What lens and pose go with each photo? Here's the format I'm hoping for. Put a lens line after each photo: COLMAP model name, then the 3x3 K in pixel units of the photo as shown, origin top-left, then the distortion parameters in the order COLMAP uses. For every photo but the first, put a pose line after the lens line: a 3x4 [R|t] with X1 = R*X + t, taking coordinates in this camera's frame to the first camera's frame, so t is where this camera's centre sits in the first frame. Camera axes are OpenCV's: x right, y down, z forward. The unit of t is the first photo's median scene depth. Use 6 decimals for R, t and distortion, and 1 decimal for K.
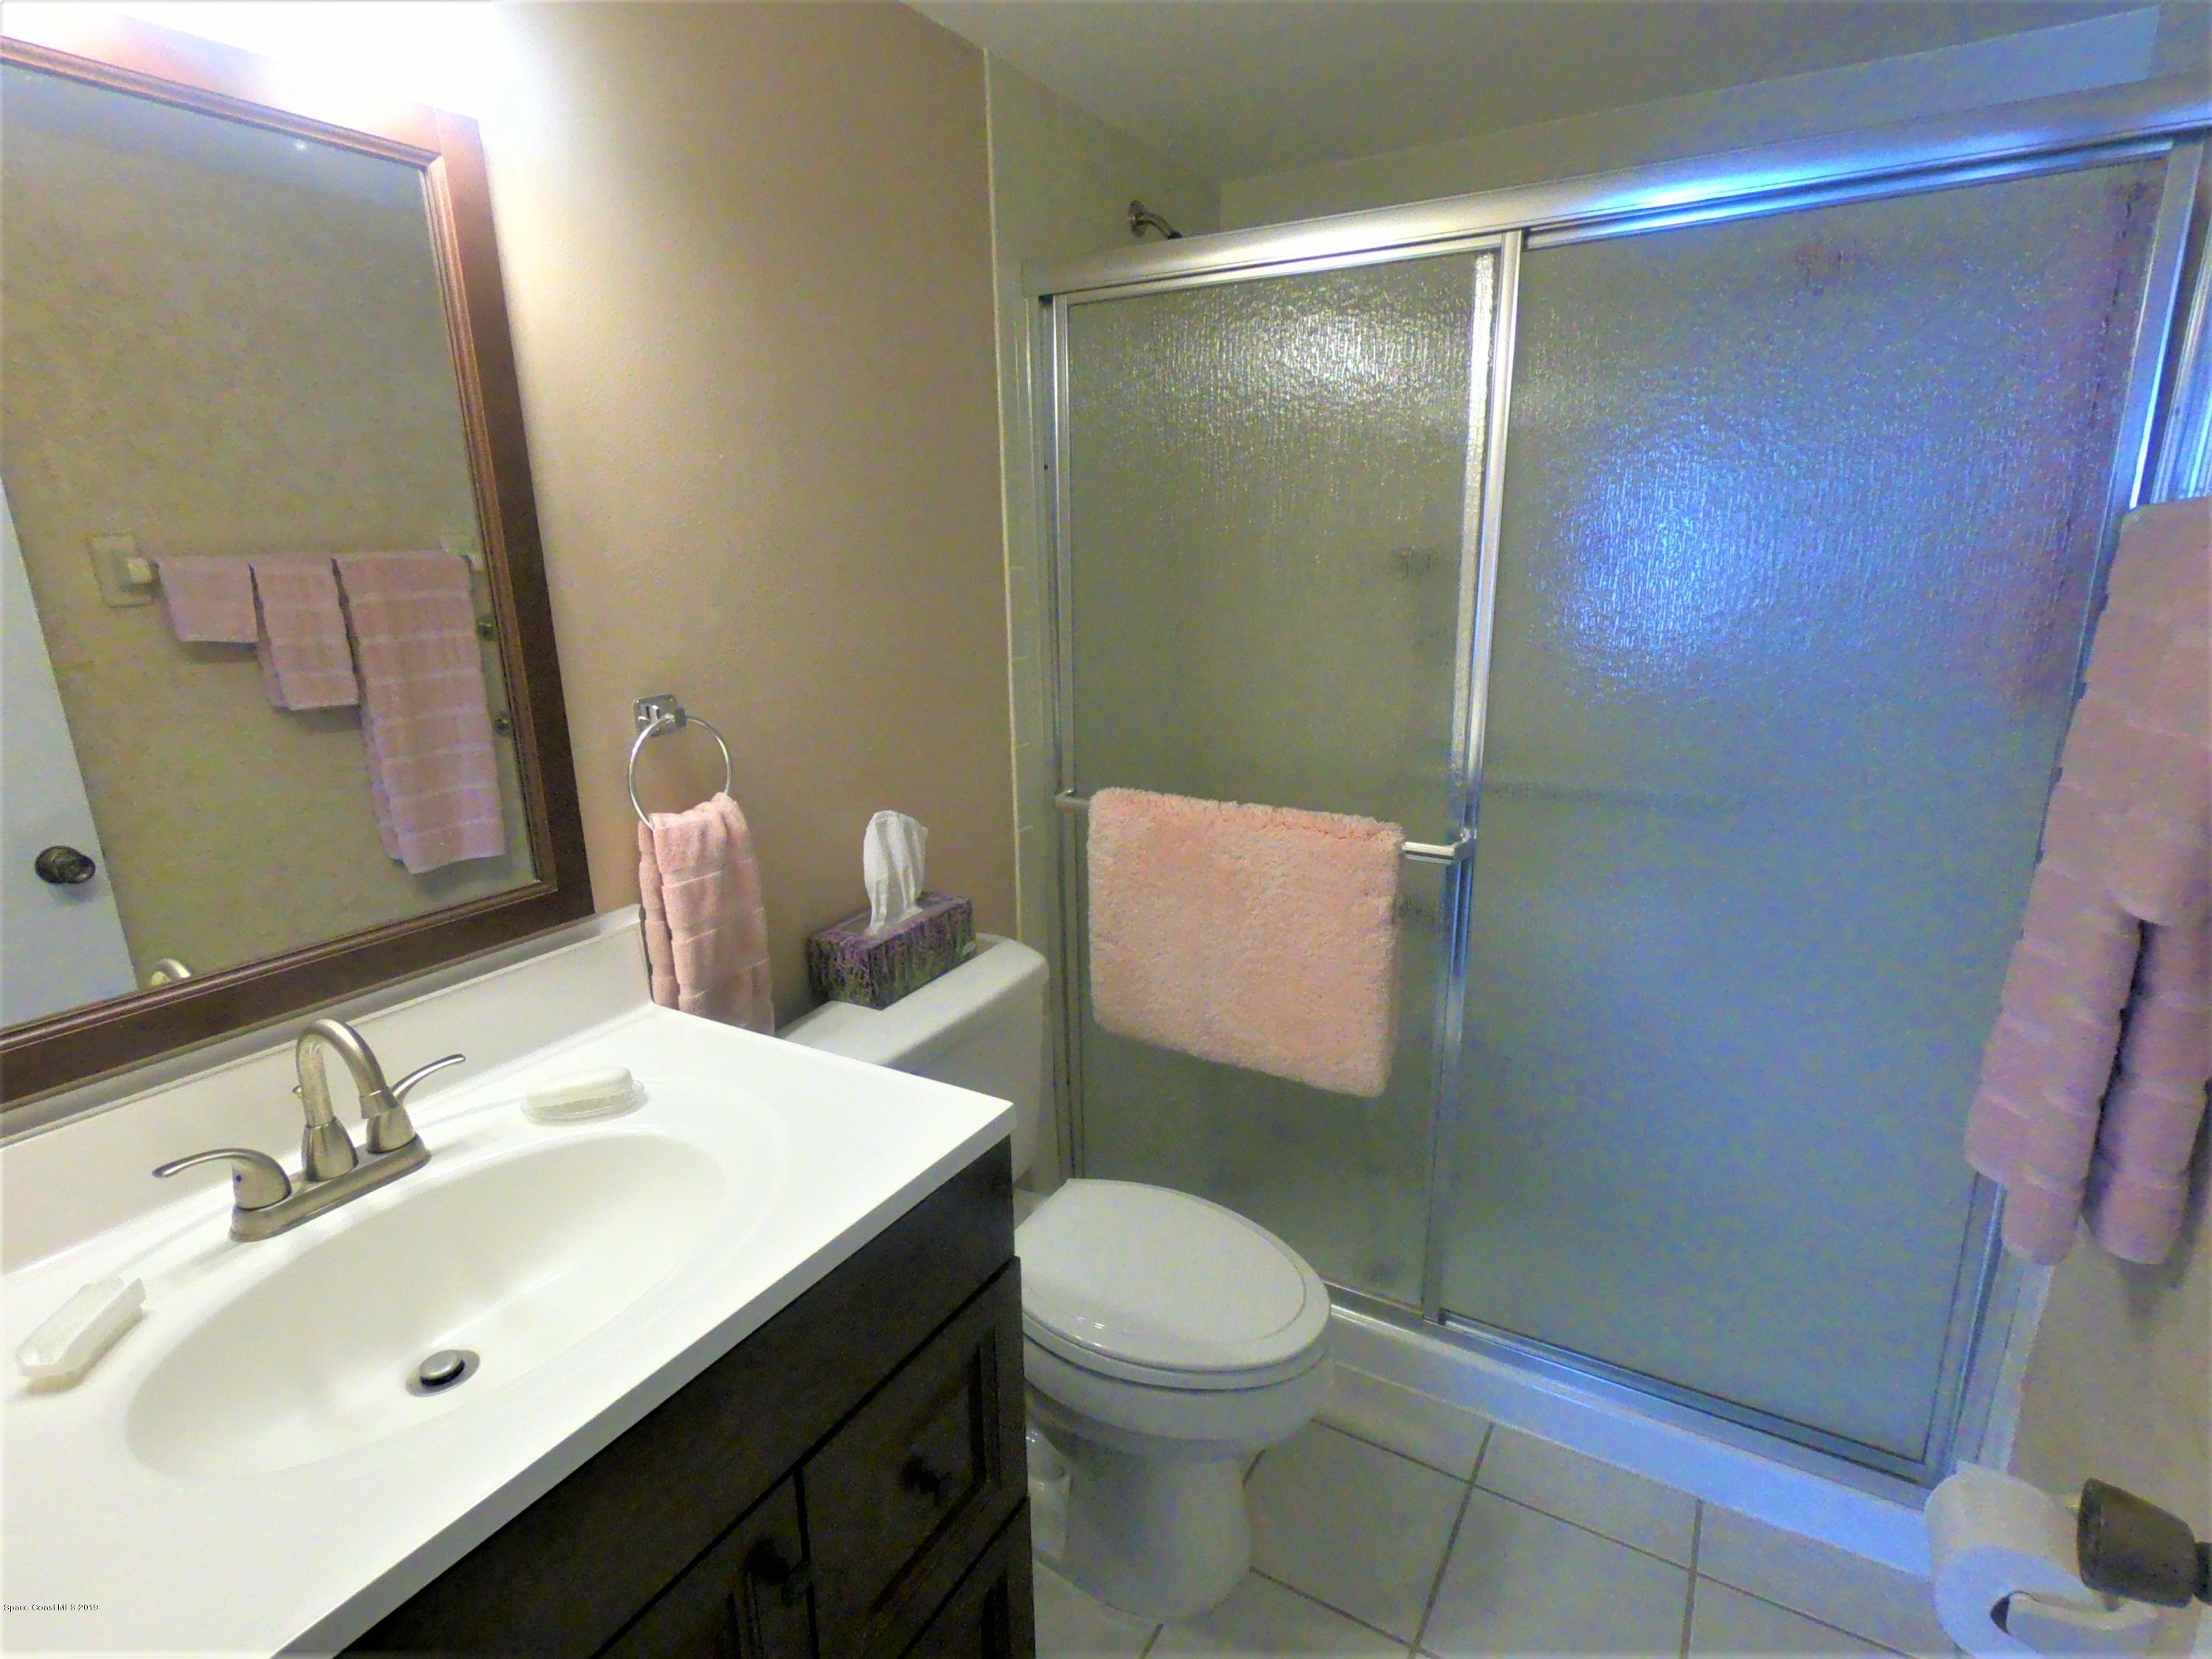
lens RADIAL K [[1129.5, 0, 1100.0], [0, 1129.5, 833.9], [0, 0, 1]] dist [0.003087, 0.000103]
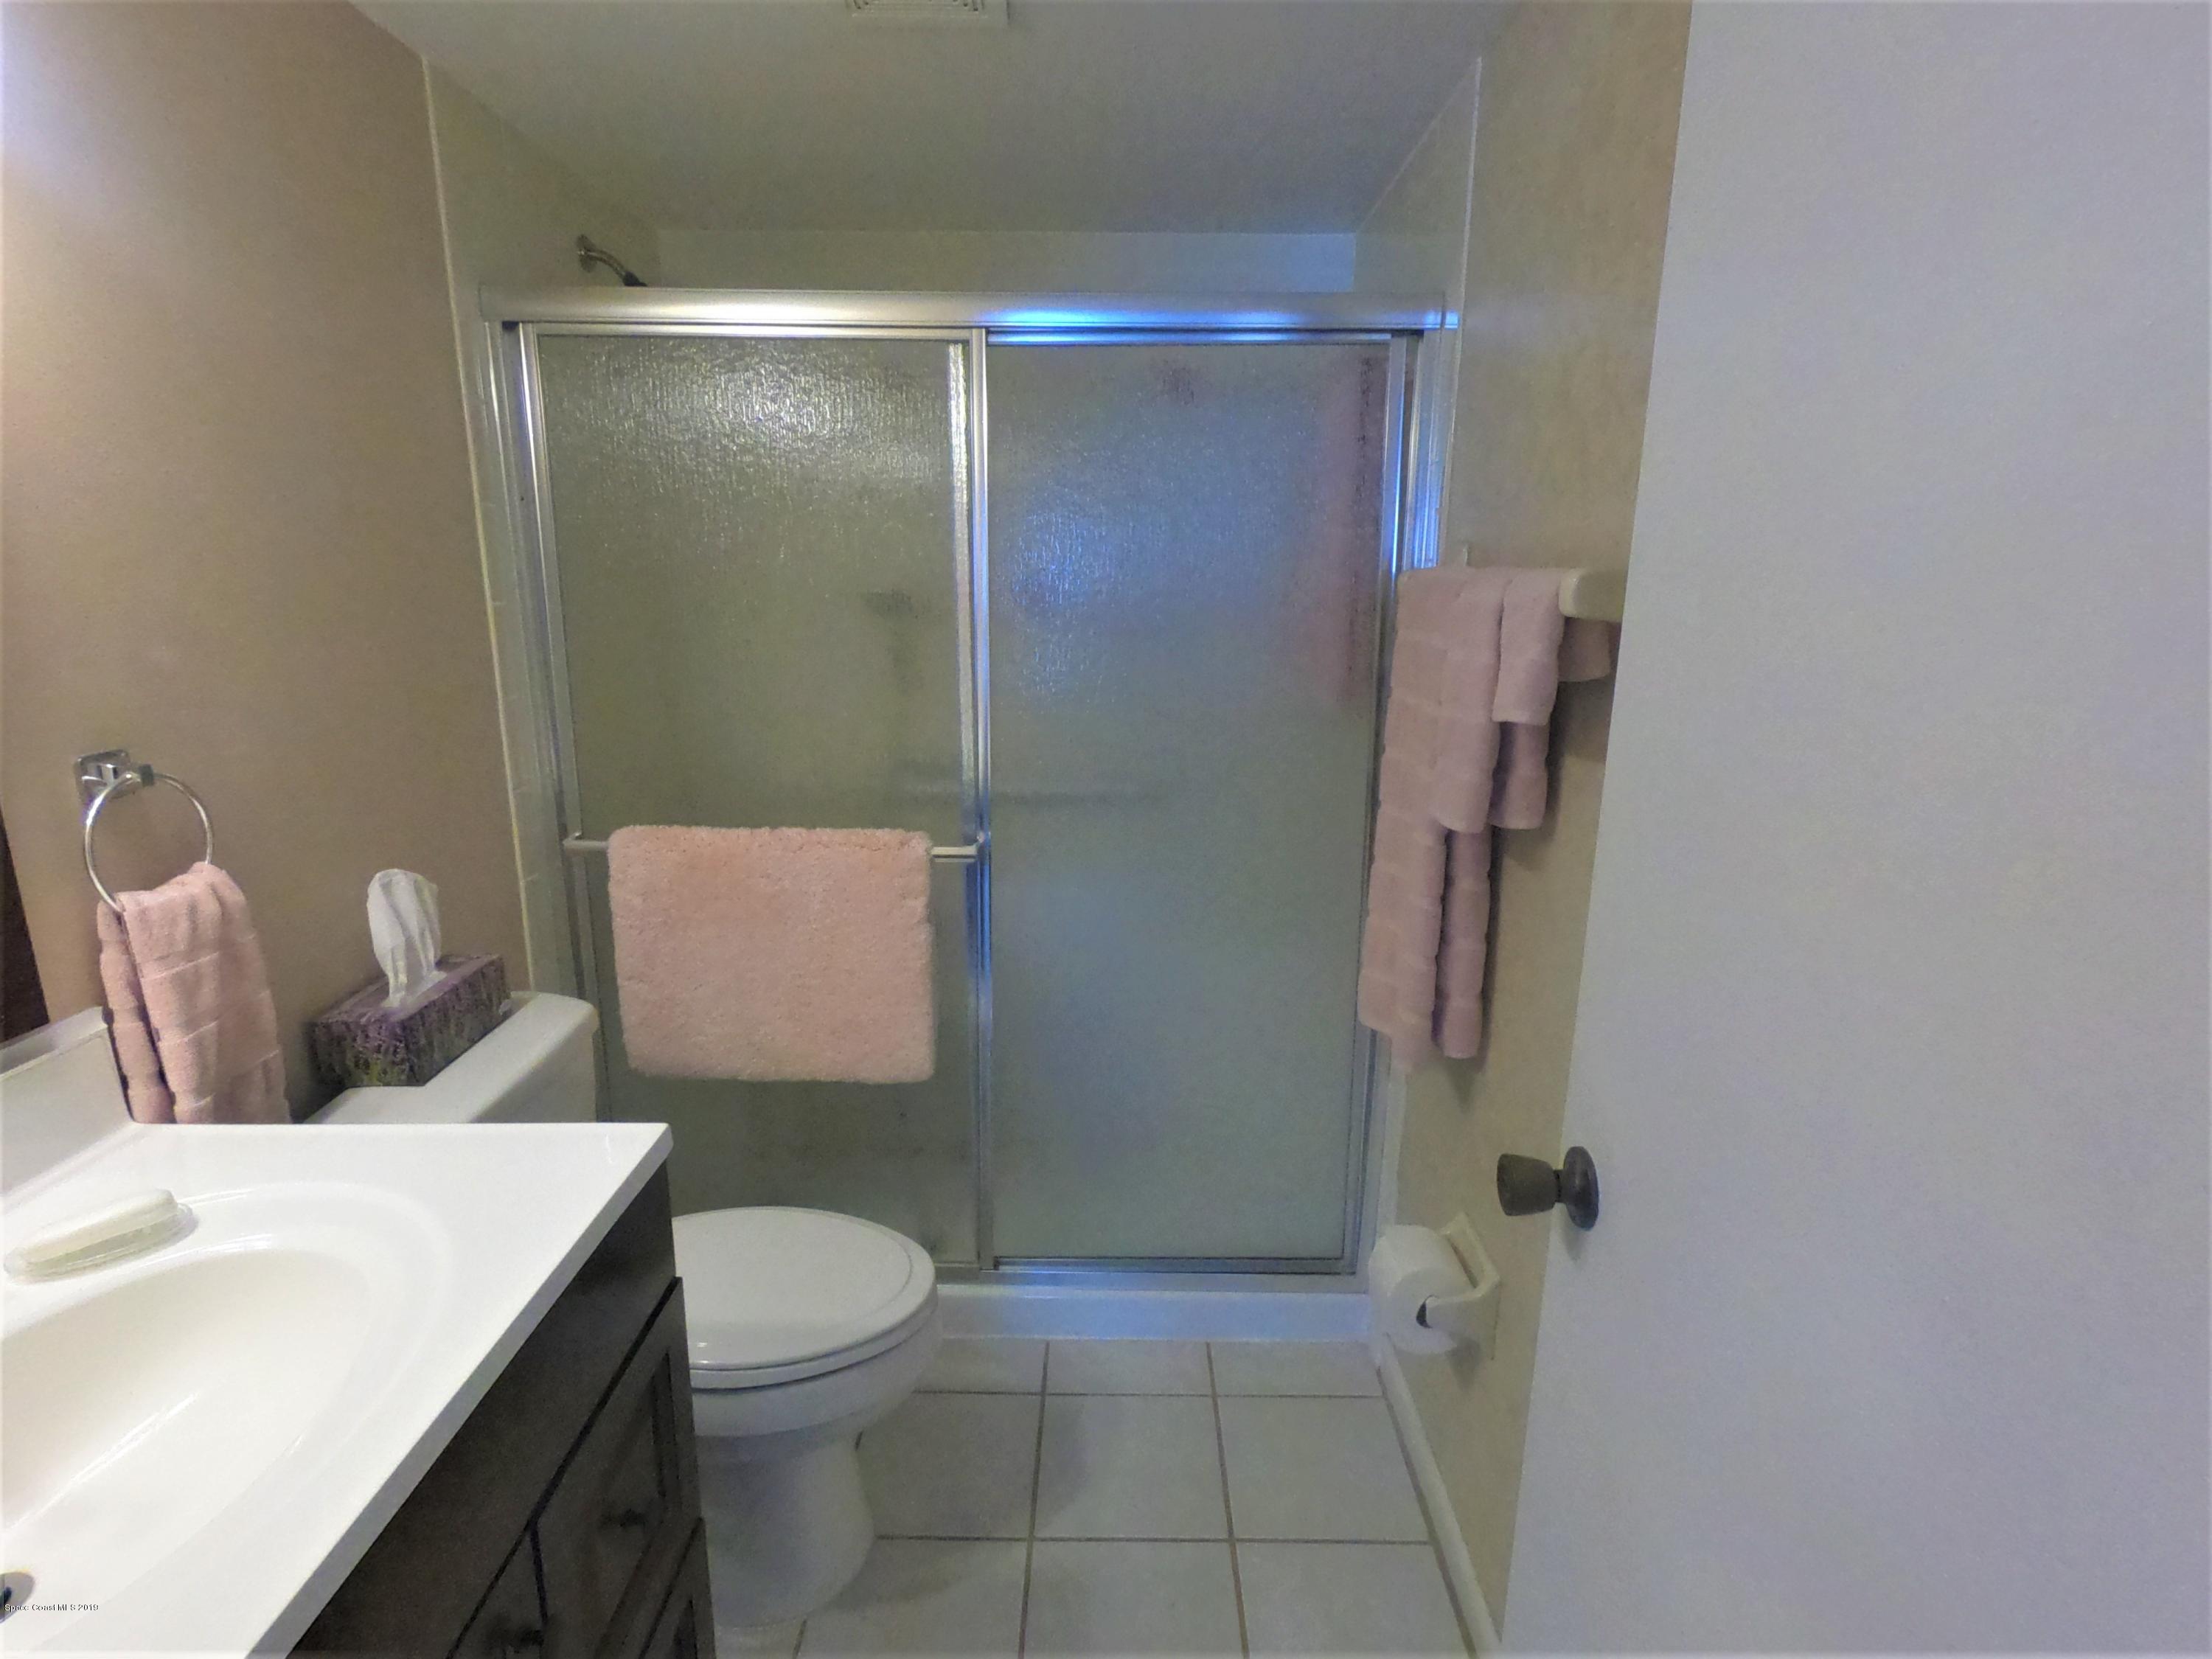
lens RADIAL K [[1129.5, 0, 1092.6], [0, 1129.5, 835.1], [0, 0, 1]] dist [0.003087, 0.000103]
pose [[0.862801, -0.092088, 0.497085, -0.157072], [0.107816, 0.994167, -0.002963, 0.015992], [-0.493913, 0.056150, 0.867697, -0.062593]]
